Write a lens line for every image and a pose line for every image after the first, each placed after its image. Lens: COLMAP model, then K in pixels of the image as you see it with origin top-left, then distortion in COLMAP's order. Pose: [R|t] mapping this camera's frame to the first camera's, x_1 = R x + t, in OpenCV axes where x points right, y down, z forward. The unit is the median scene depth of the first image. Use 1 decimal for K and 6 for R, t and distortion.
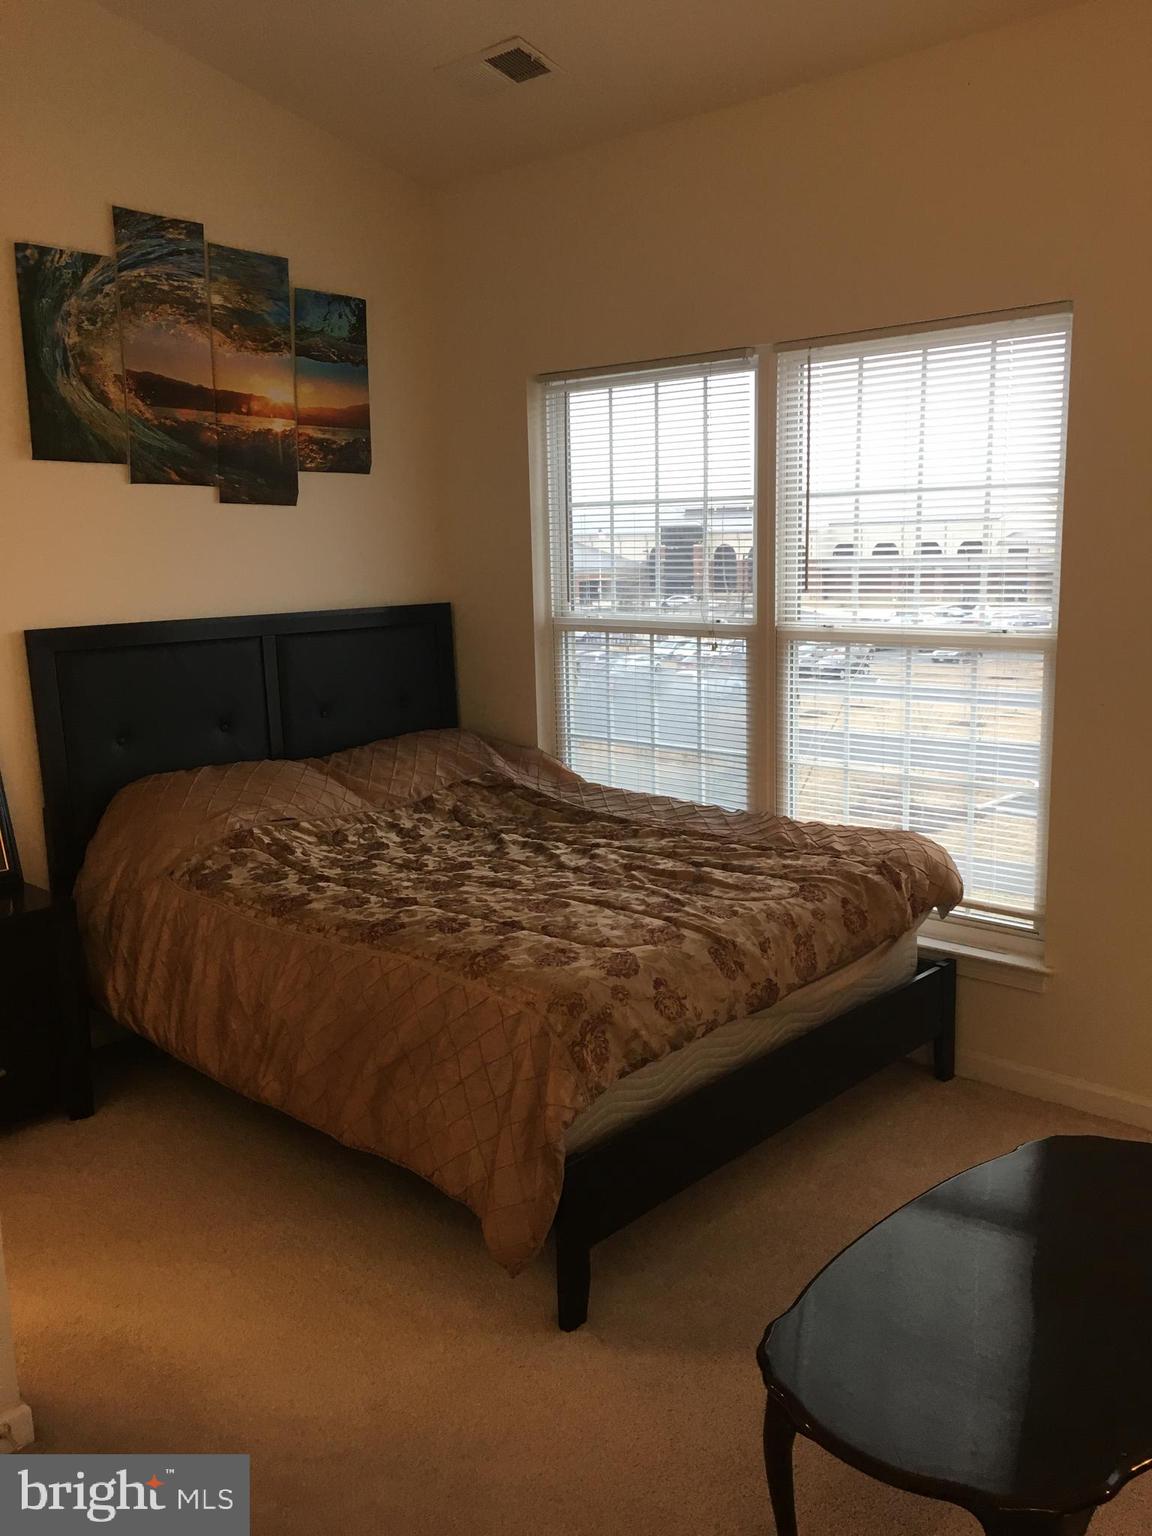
lens RADIAL K [[1294.2, 0, 582.7], [0, 1294.2, 771.9], [0, 0, 1]] dist [0.070909, -0.096810]
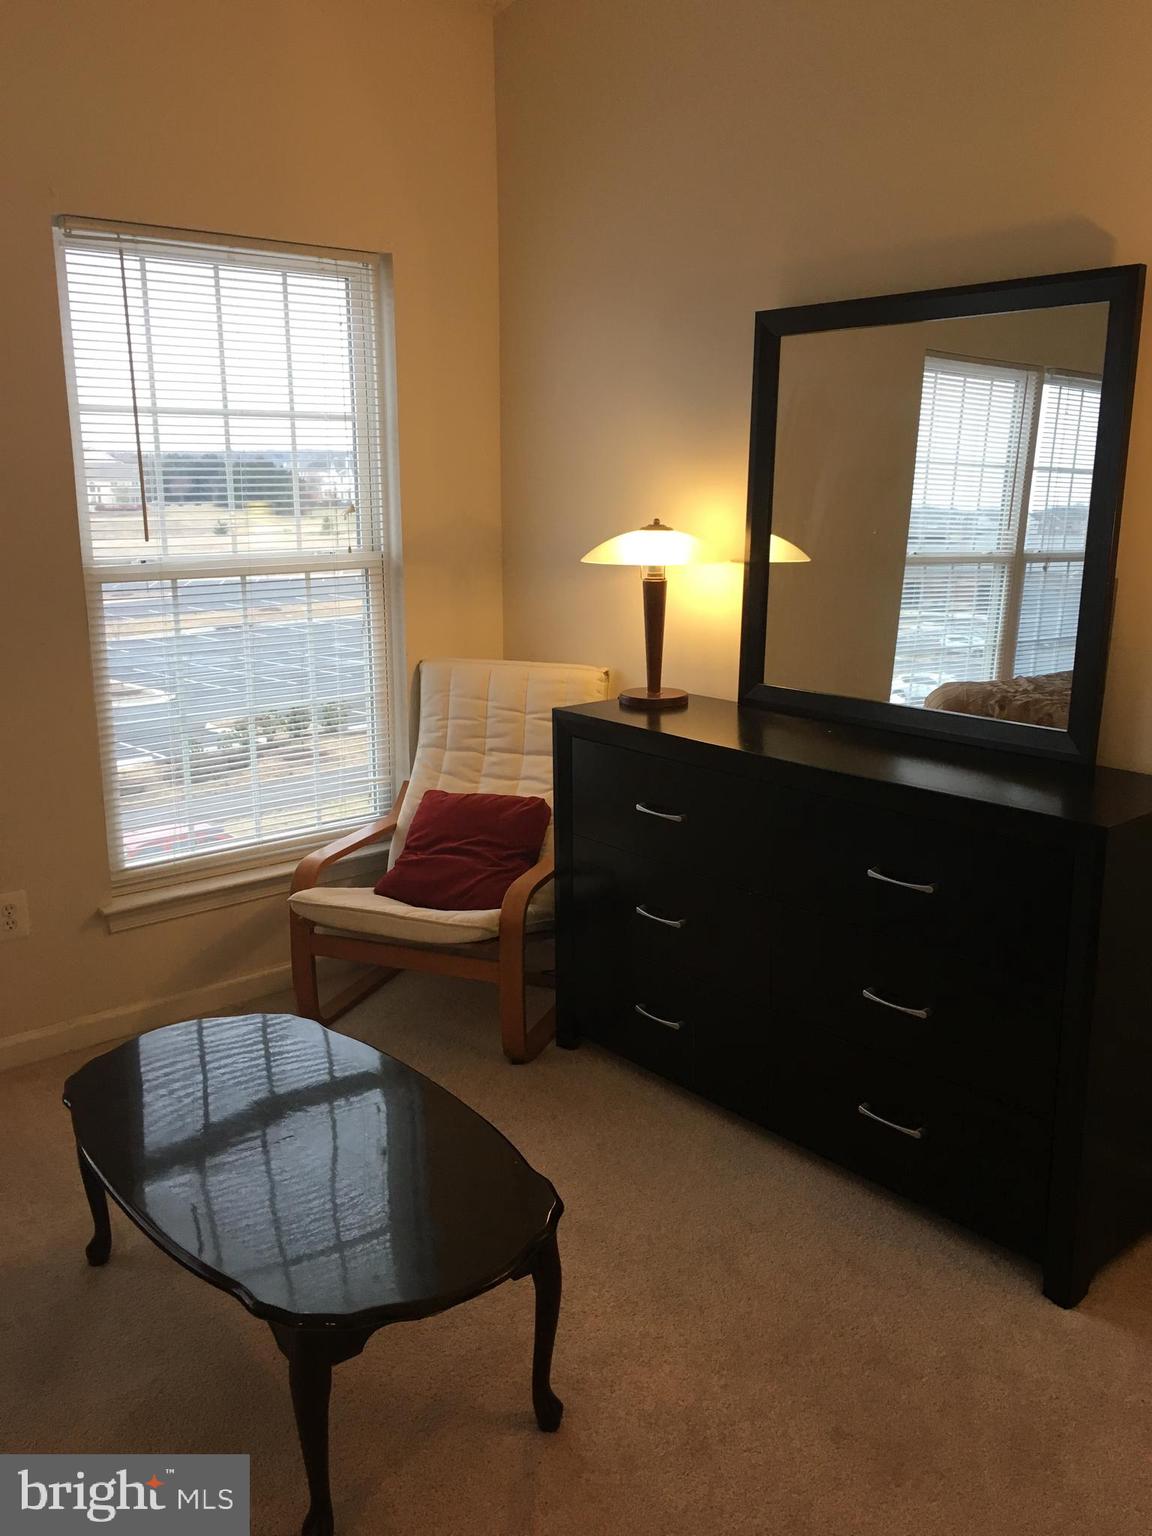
lens RADIAL K [[1294.2, 0, 582.7], [0, 1294.2, 771.9], [0, 0, 1]] dist [0.070909, -0.096810]
pose [[0.158749, -0.220771, 0.962320, -0.762253], [0.174532, 0.965605, 0.192733, -0.110123], [-0.971770, 0.137359, 0.191820, 0.663328]]
